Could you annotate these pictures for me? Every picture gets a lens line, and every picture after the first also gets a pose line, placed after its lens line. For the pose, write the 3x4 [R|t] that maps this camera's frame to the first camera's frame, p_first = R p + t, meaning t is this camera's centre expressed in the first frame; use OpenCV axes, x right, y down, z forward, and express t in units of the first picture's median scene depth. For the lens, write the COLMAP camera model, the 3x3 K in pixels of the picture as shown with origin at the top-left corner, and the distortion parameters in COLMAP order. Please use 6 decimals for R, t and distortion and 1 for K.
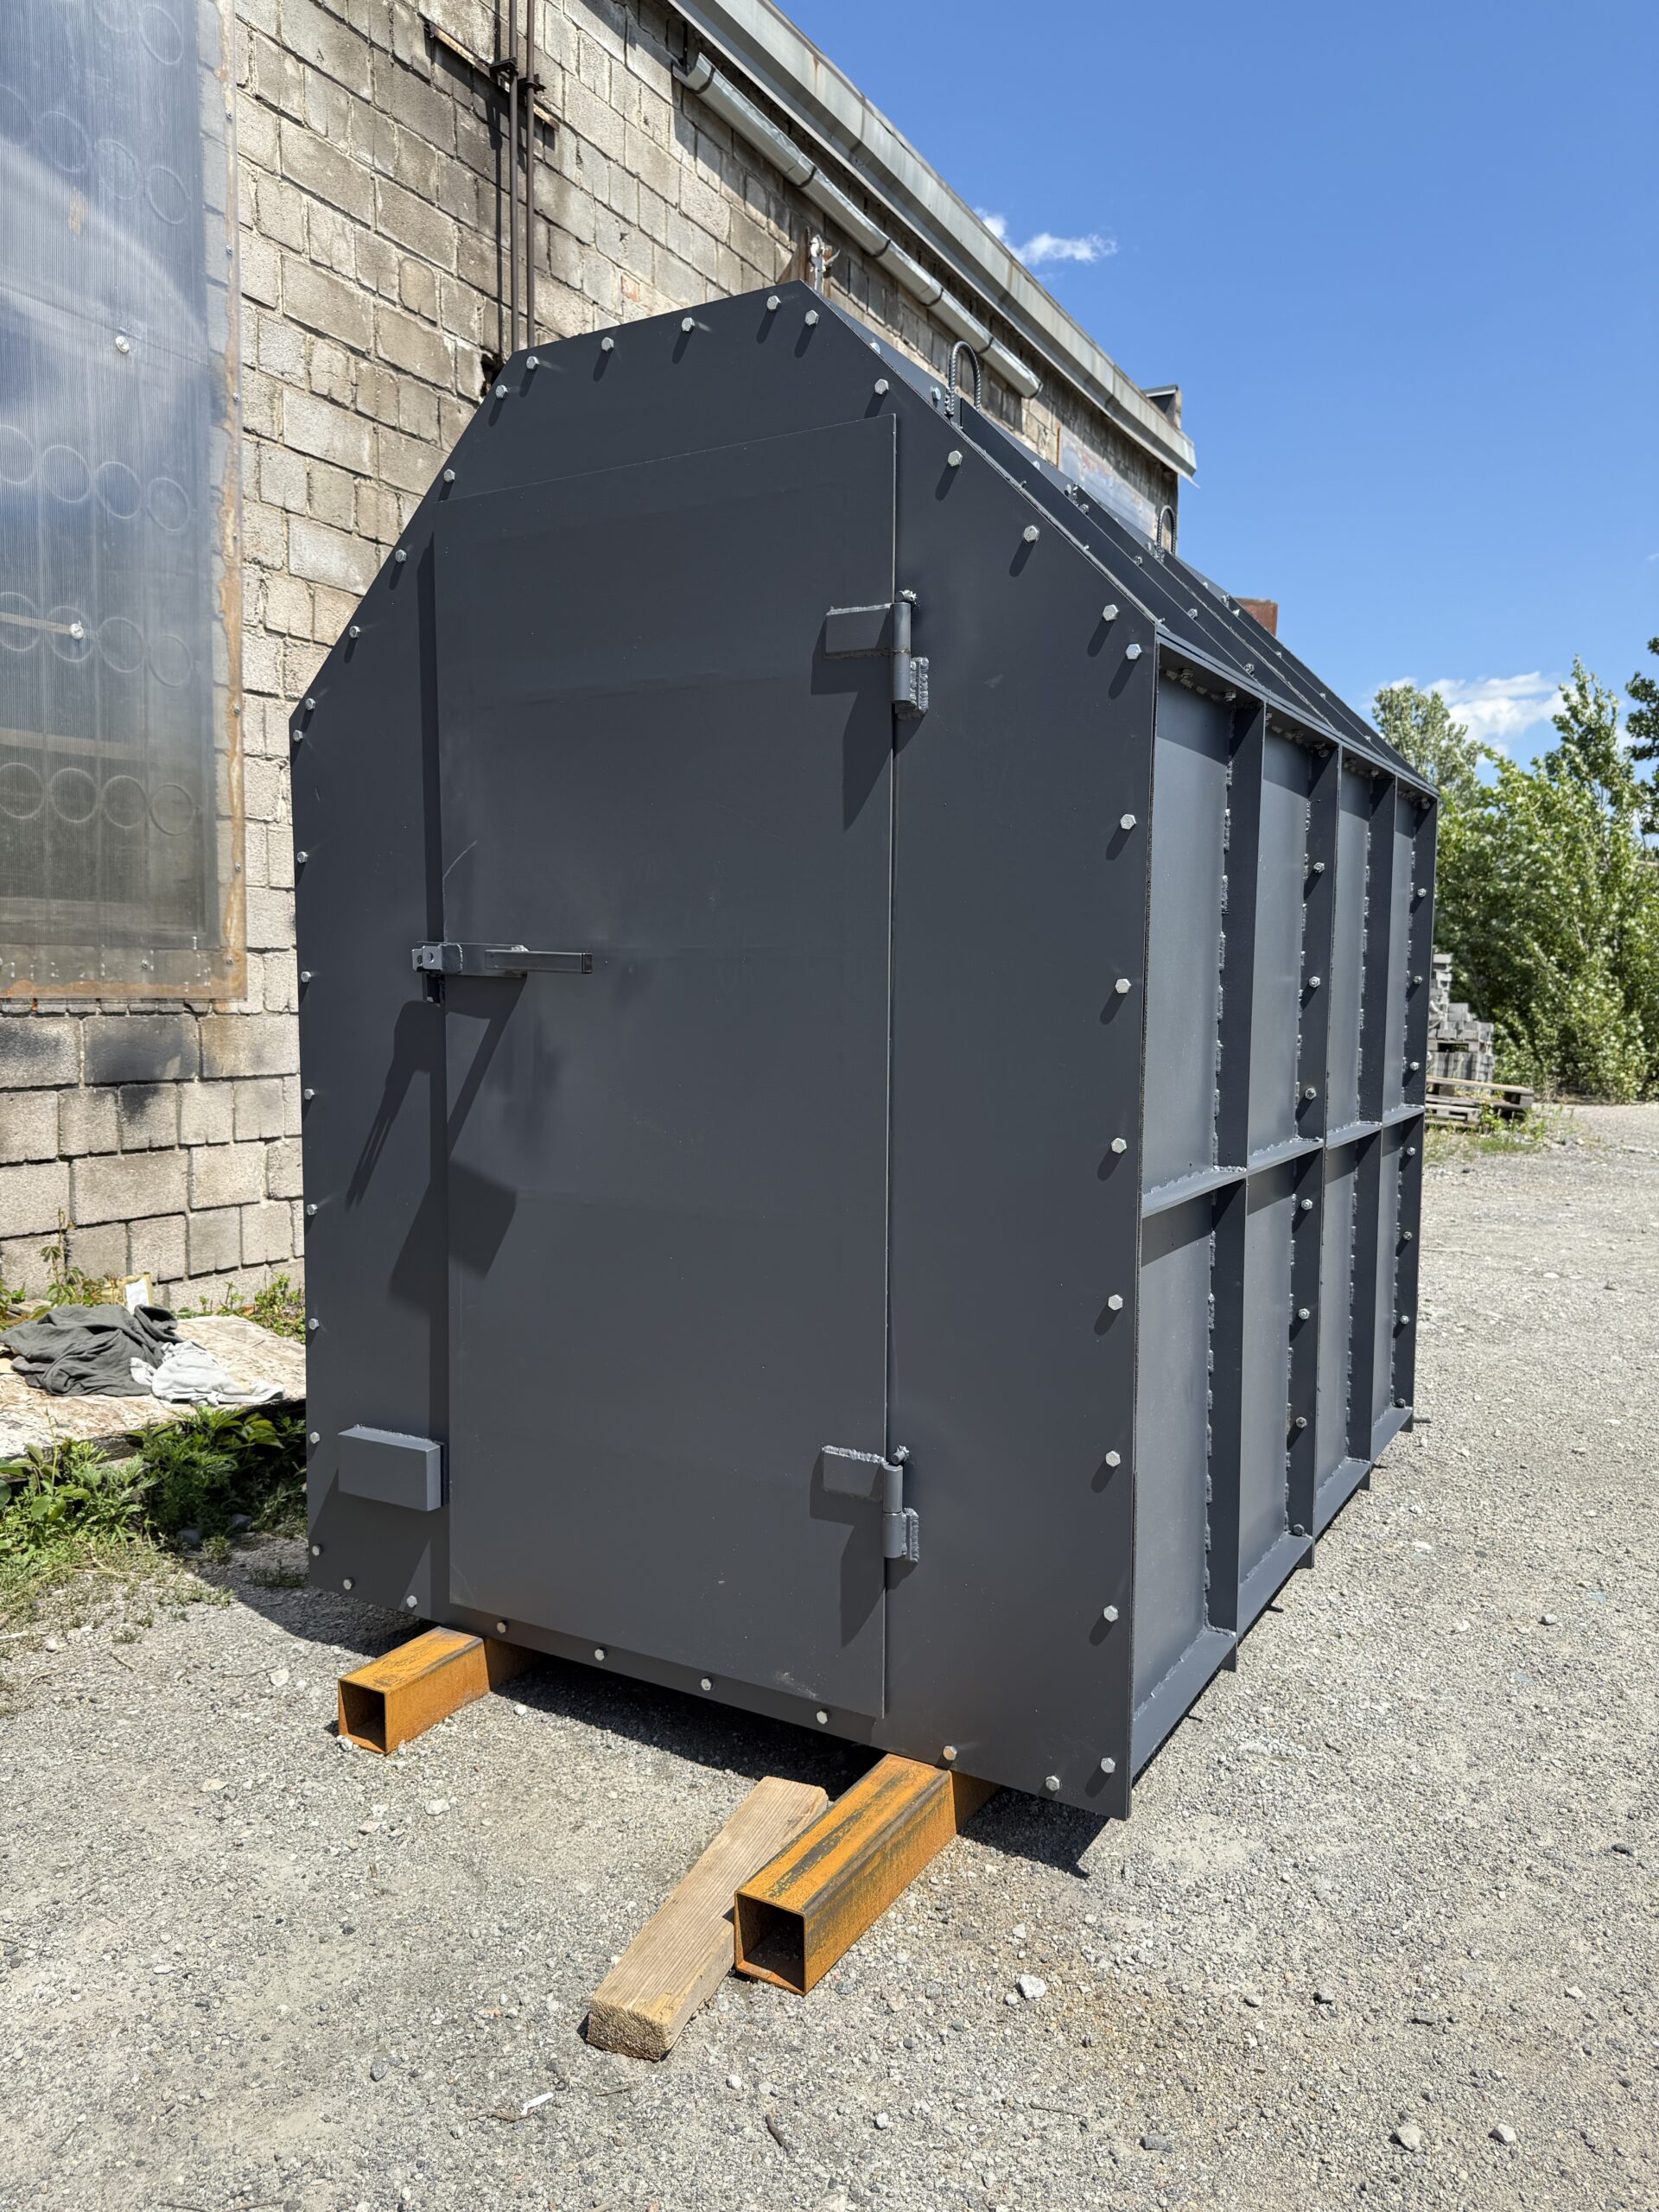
lens RADIAL K [[1566.5, 0, 827.7], [0, 1566.5, 1106.6], [0, 0, 1]] dist [0.003177, -0.009185]
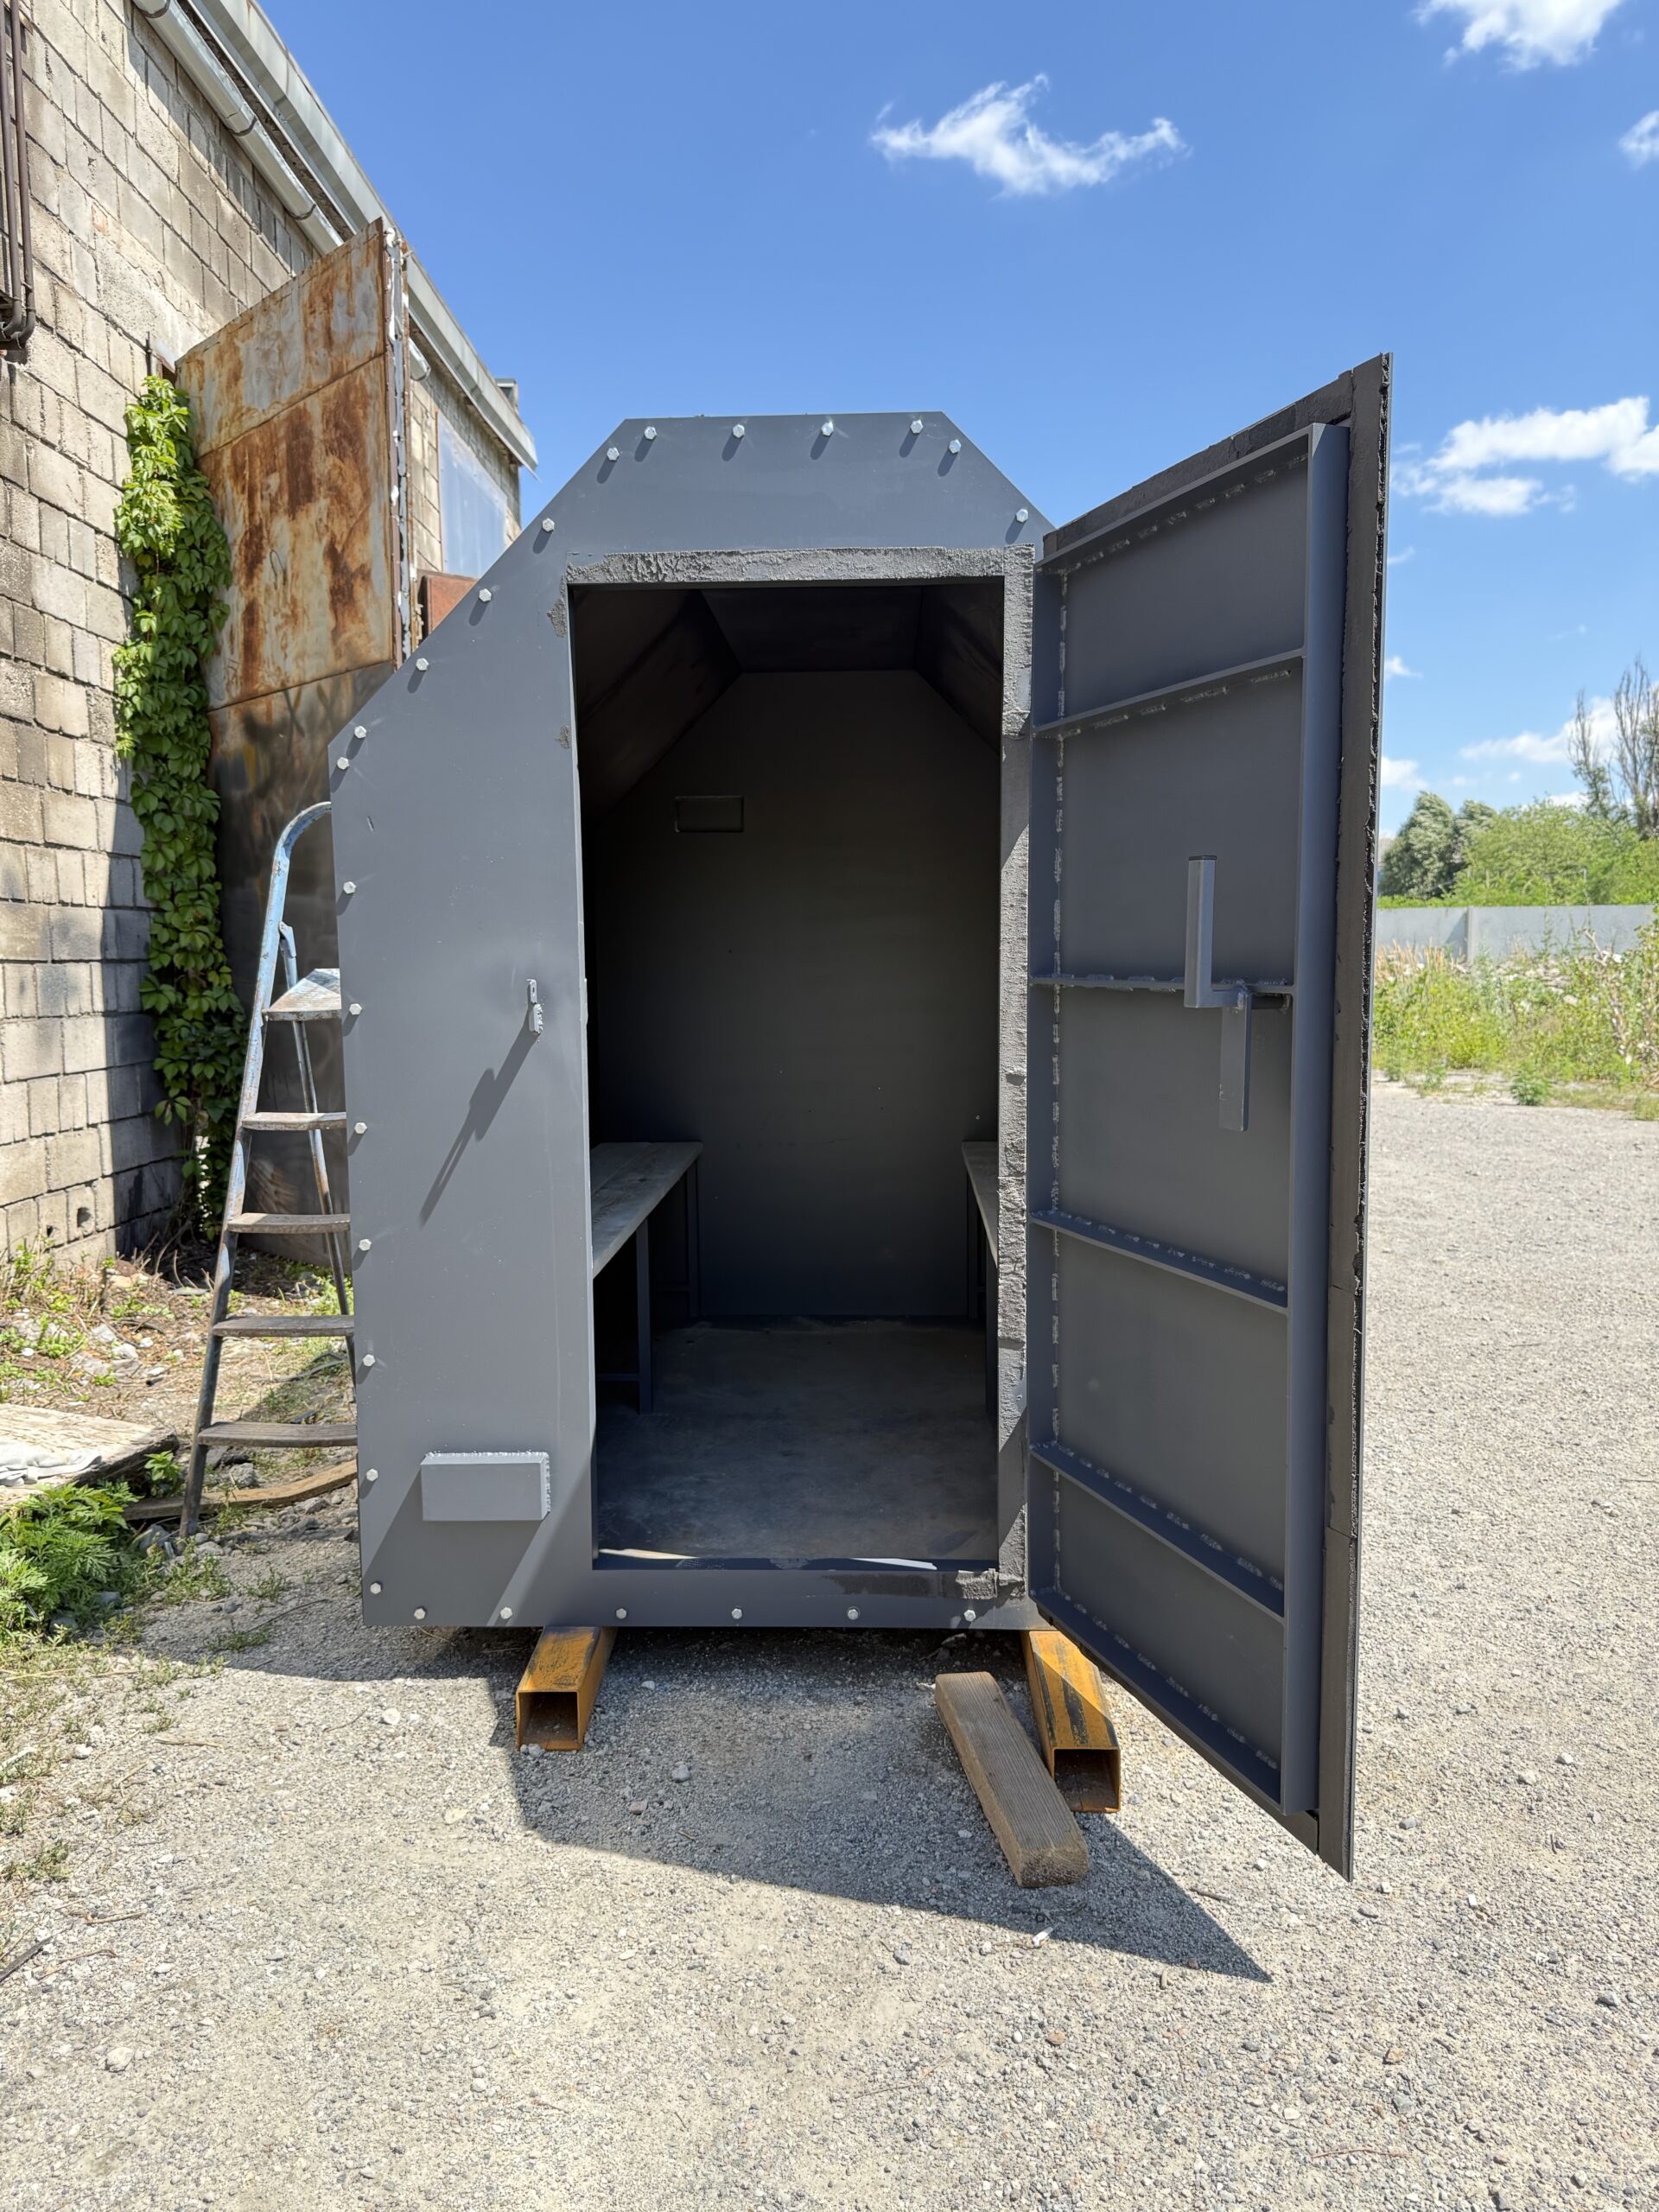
lens RADIAL K [[1566.5, 0, 823.8], [0, 1566.5, 1107.8], [0, 0, 1]] dist [0.003177, -0.009185]
pose [[0.883626, -0.063575, 0.463856, -0.274844], [0.054949, 0.997973, 0.032103, -0.018588], [-0.464957, -0.002879, 0.885329, -0.002279]]
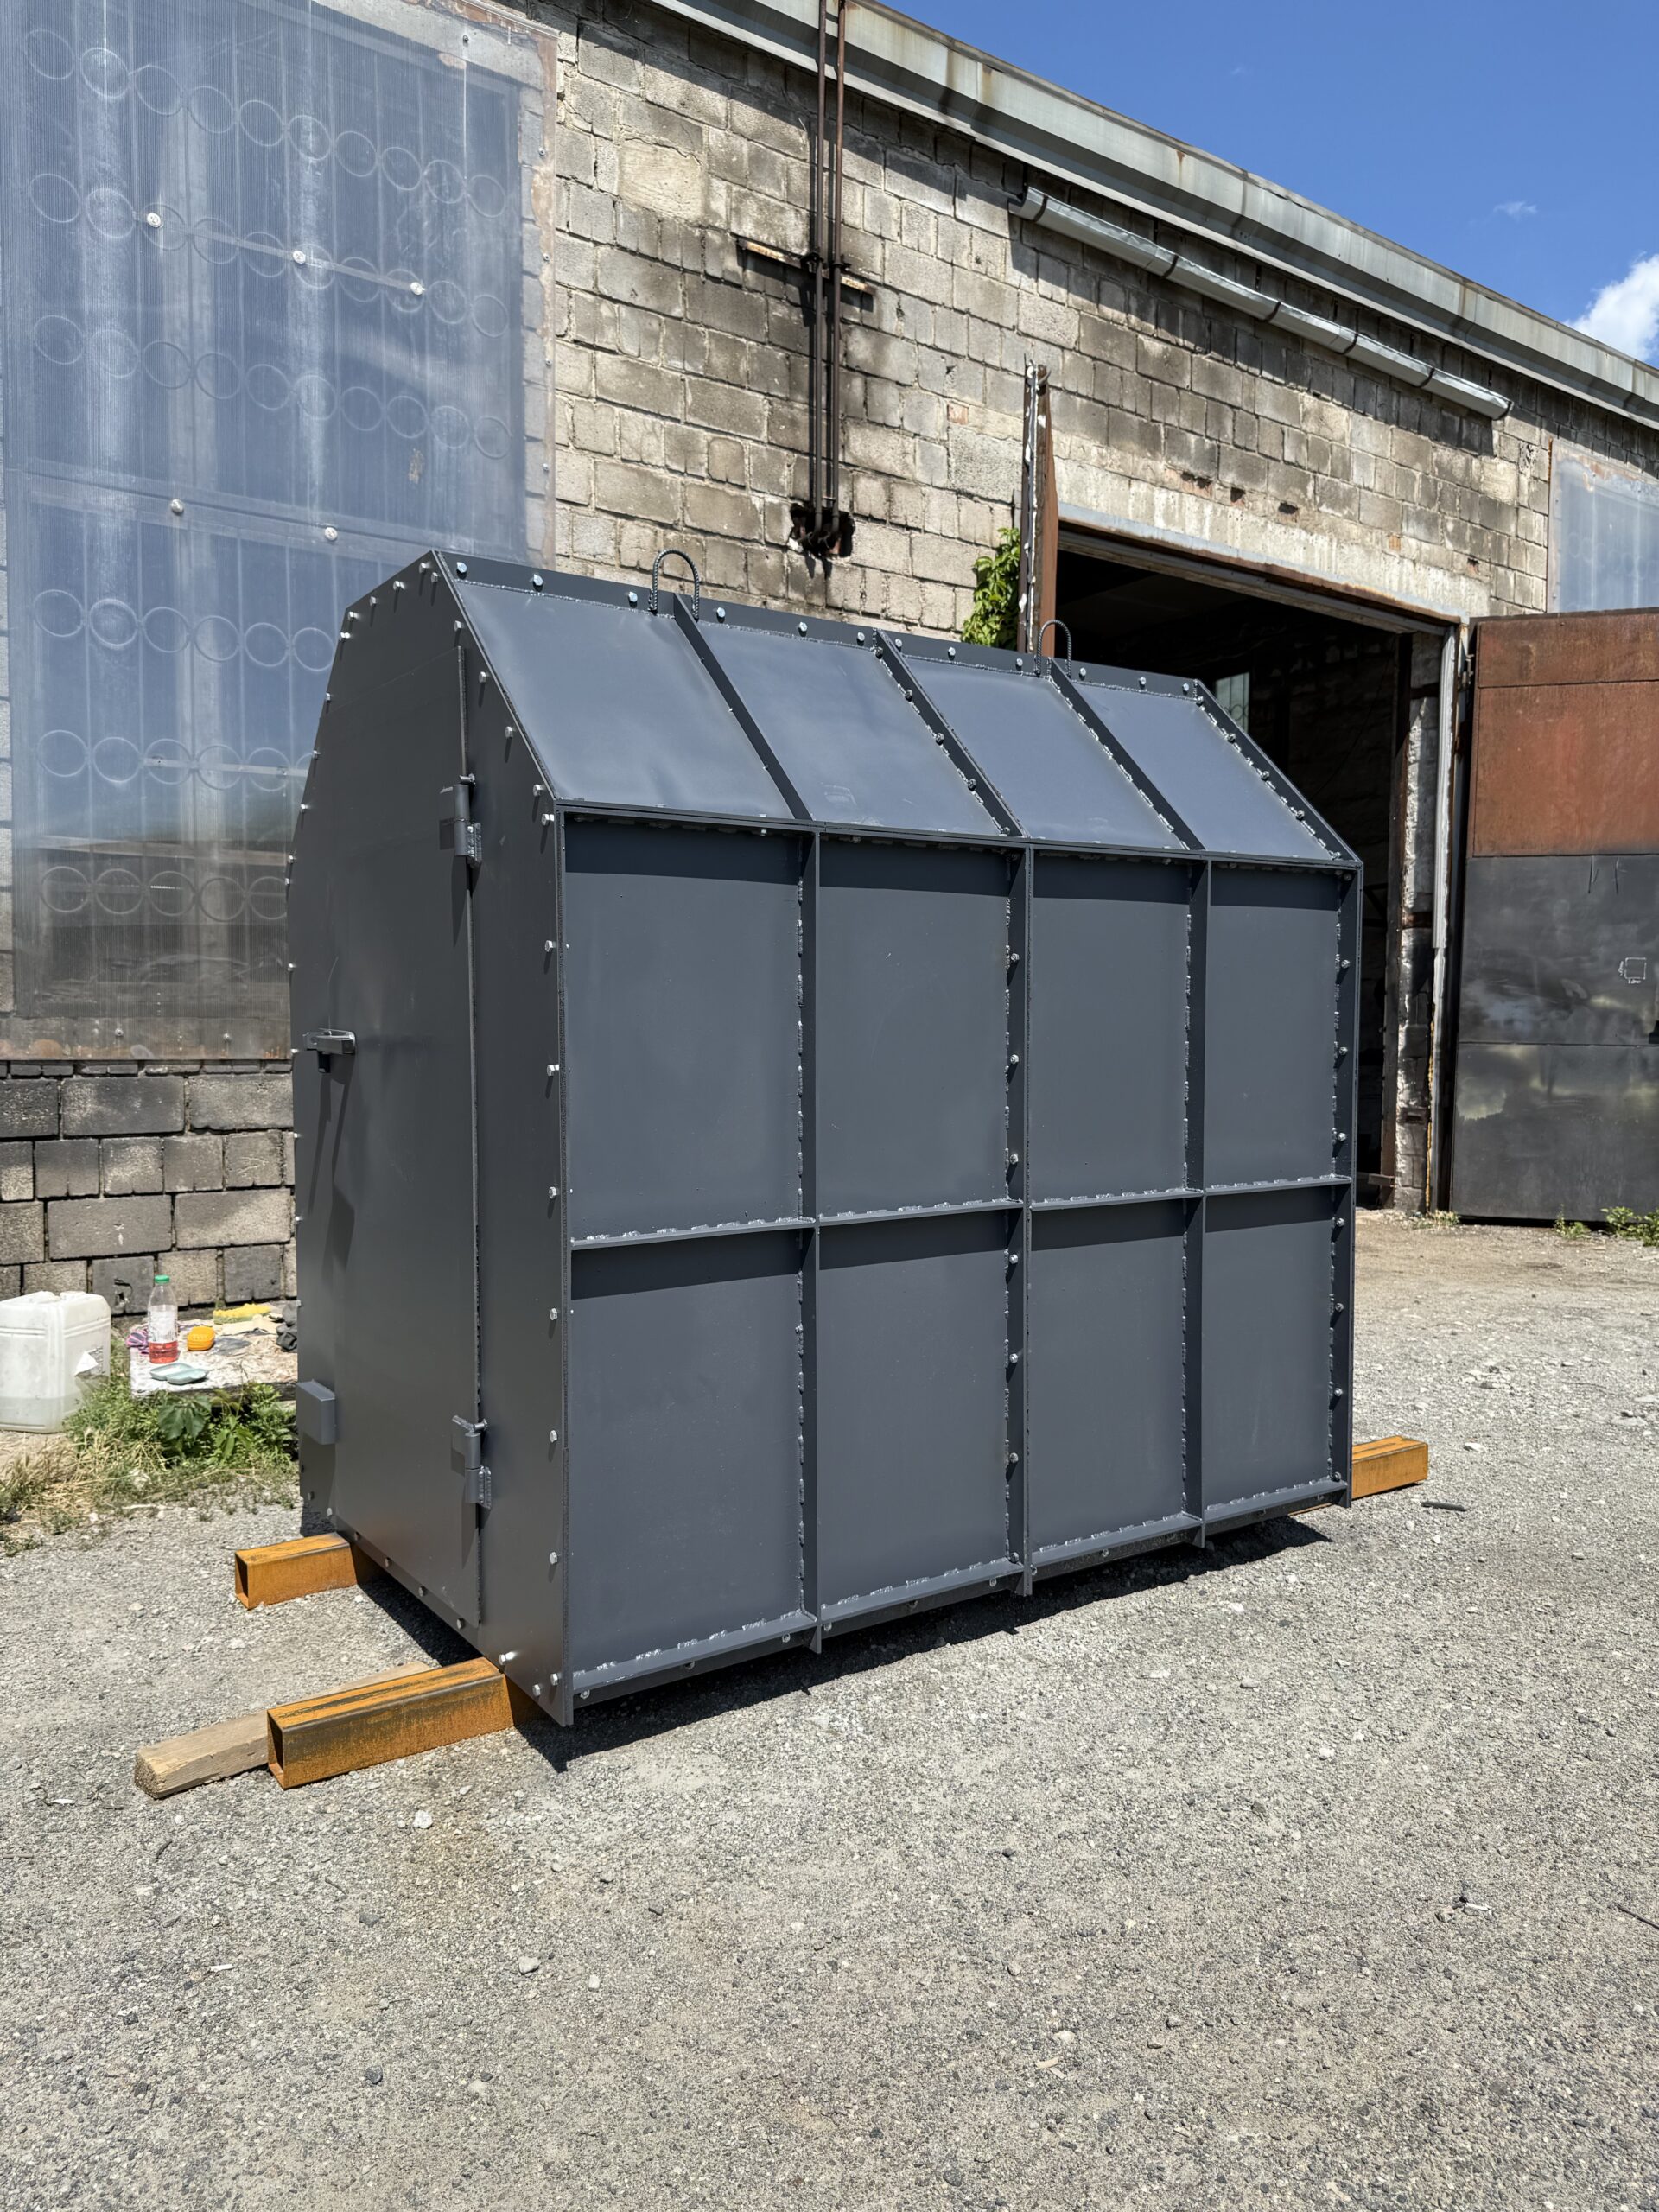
lens RADIAL K [[1566.5, 0, 831.1], [0, 1566.5, 1109.0], [0, 0, 1]] dist [0.003177, -0.009185]
pose [[0.903806, 0.017418, -0.427587, 0.361084], [-0.029020, 0.999366, -0.020630, -0.009713], [0.426957, 0.031054, 0.903739, -0.027977]]
